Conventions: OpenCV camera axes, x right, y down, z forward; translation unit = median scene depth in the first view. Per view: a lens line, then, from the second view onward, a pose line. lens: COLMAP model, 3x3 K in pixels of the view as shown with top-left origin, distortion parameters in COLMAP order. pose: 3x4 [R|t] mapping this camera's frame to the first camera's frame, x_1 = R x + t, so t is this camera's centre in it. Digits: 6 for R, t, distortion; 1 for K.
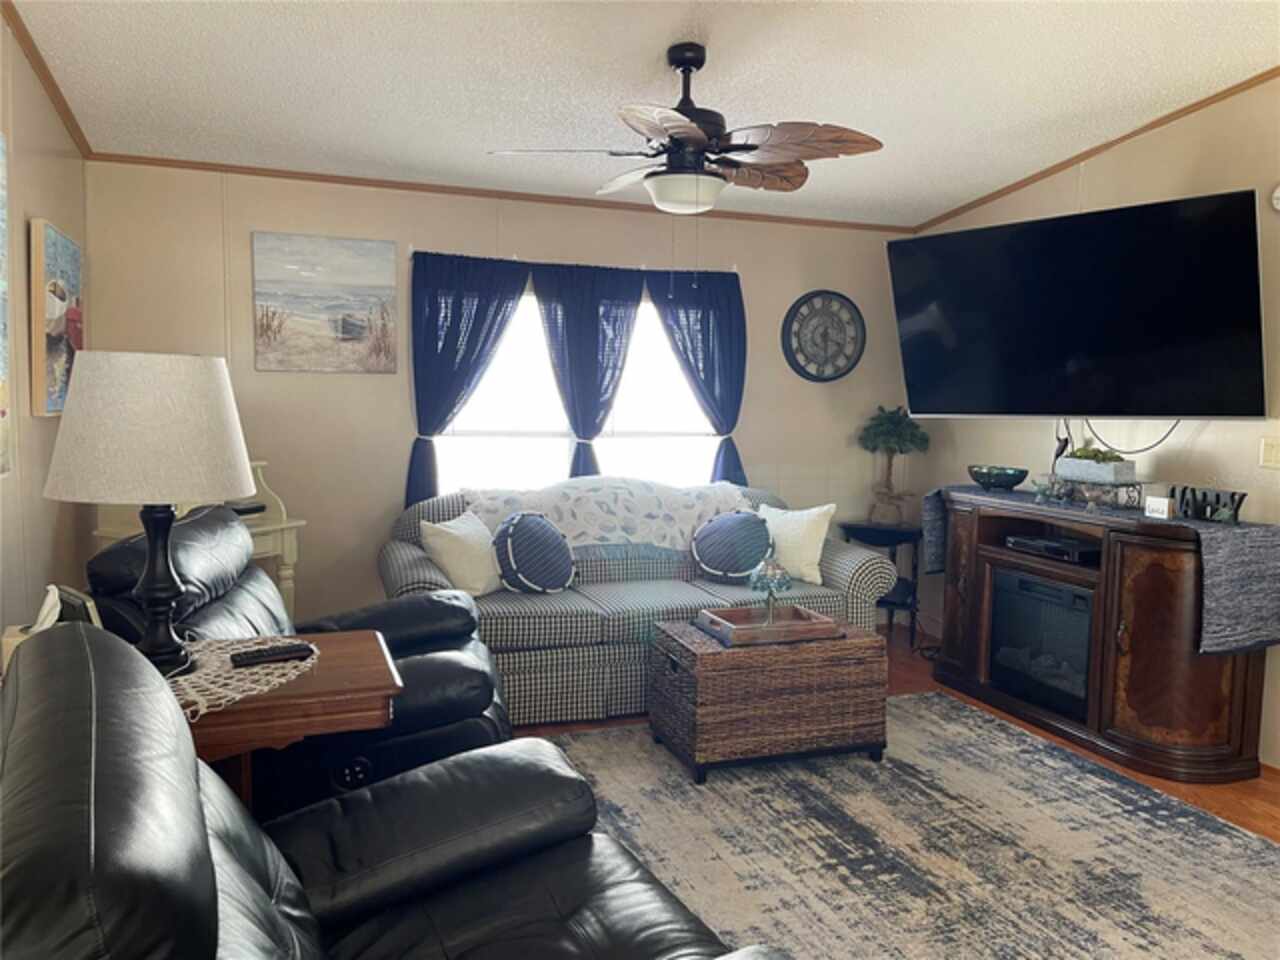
lens RADIAL K [[931.3, 0, 640.0], [0, 931.3, 480.0], [0, 0, 1]] dist [0.071534, -0.093324]
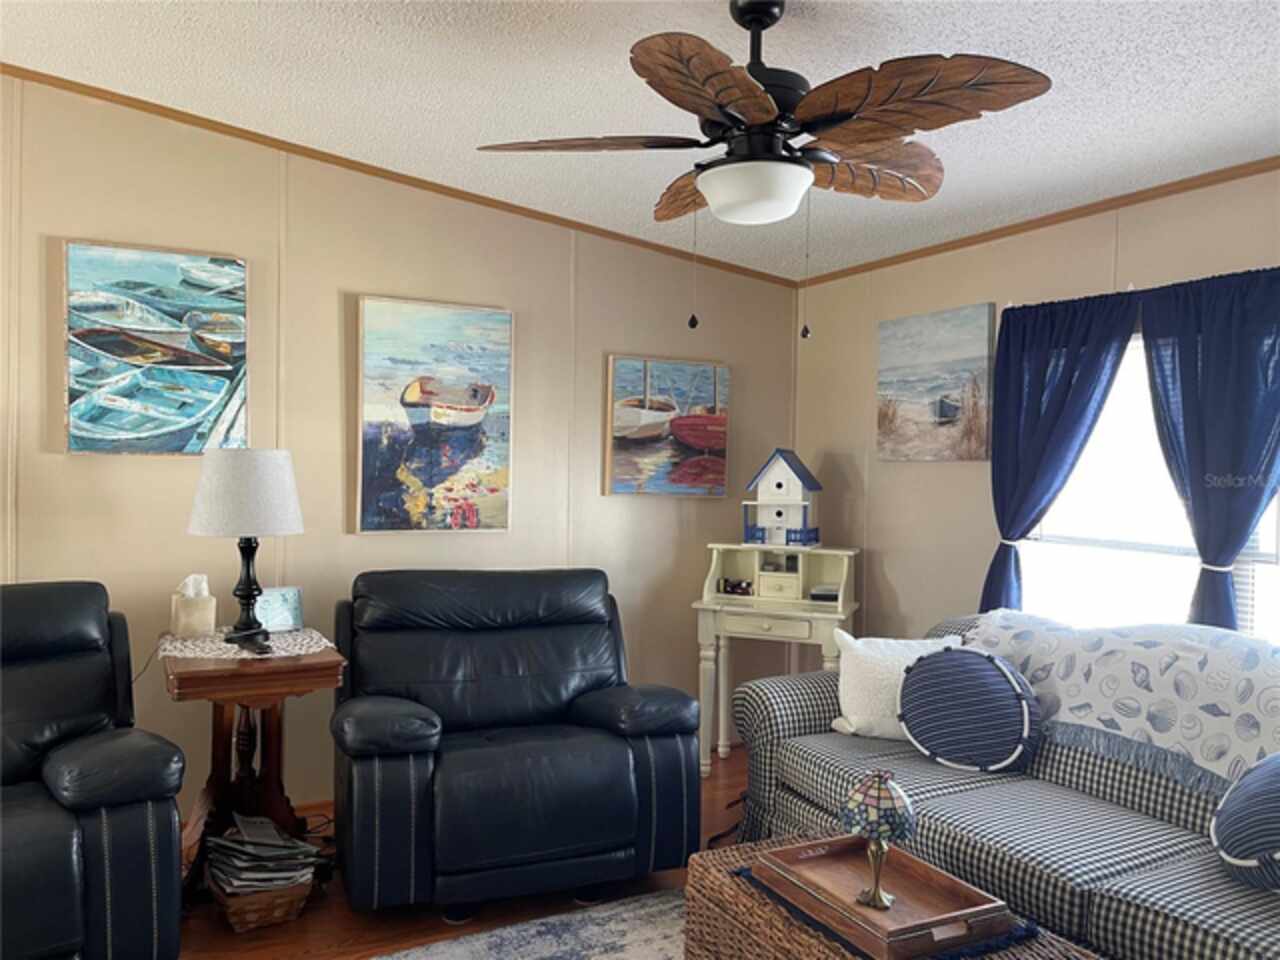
lens RADIAL K [[954.4, 0, 642.4], [0, 954.4, 483.5], [0, 0, 1]] dist [0.078391, -0.103629]
pose [[0.153016, 0.001083, -0.988223, 0.533111], [-0.111133, 0.993675, -0.016119, -0.047468], [0.981955, 0.112291, 0.152168, 0.587361]]
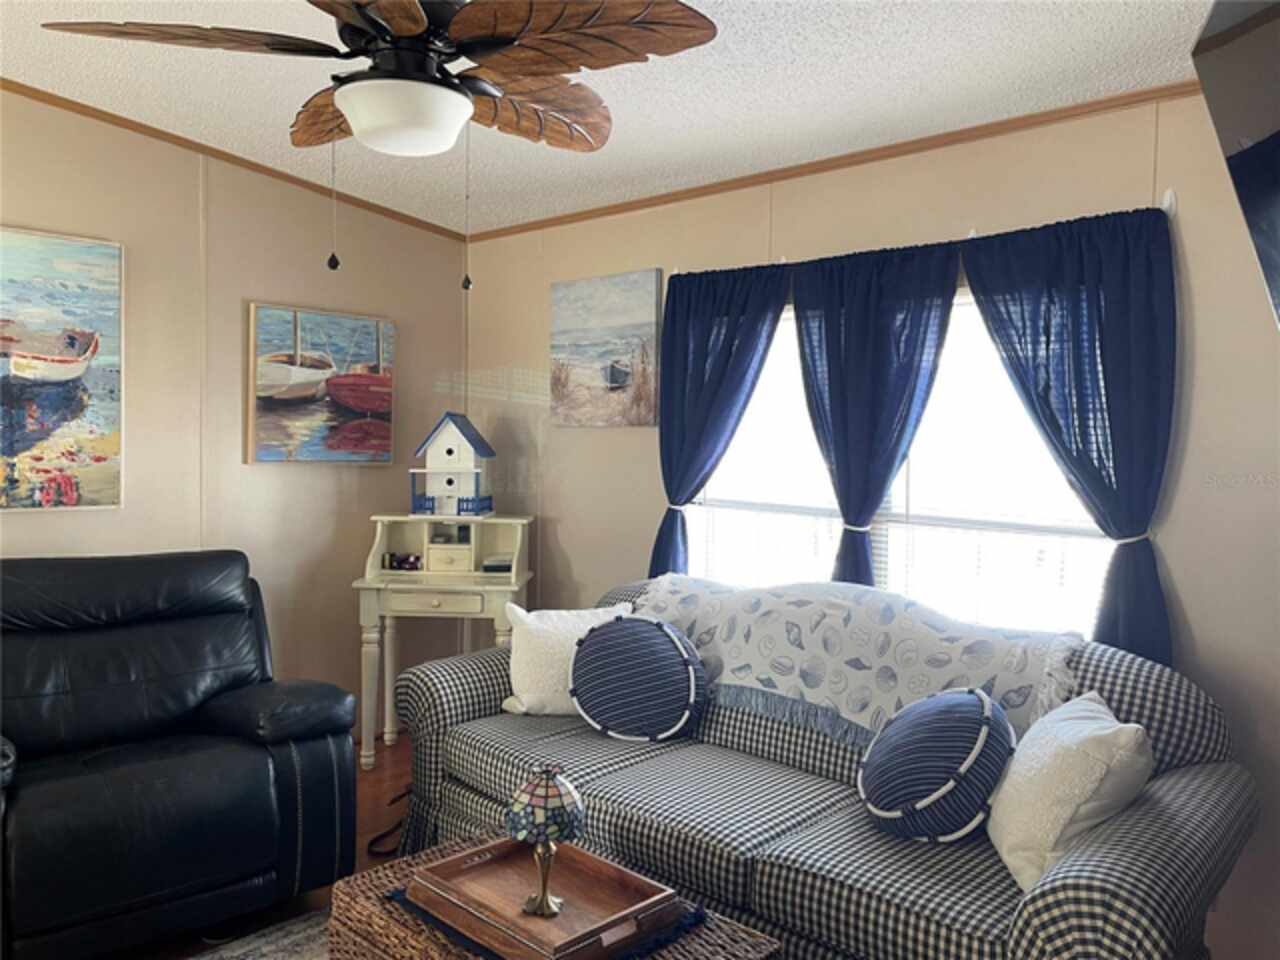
lens RADIAL K [[931.3, 0, 640.0], [0, 931.3, 480.0], [0, 0, 1]] dist [0.071534, -0.093324]
pose [[0.464401, 0.031799, -0.885054, 0.469305], [-0.096384, 0.995234, -0.014816, -0.053955], [0.880365, 0.092186, 0.465253, 0.619530]]
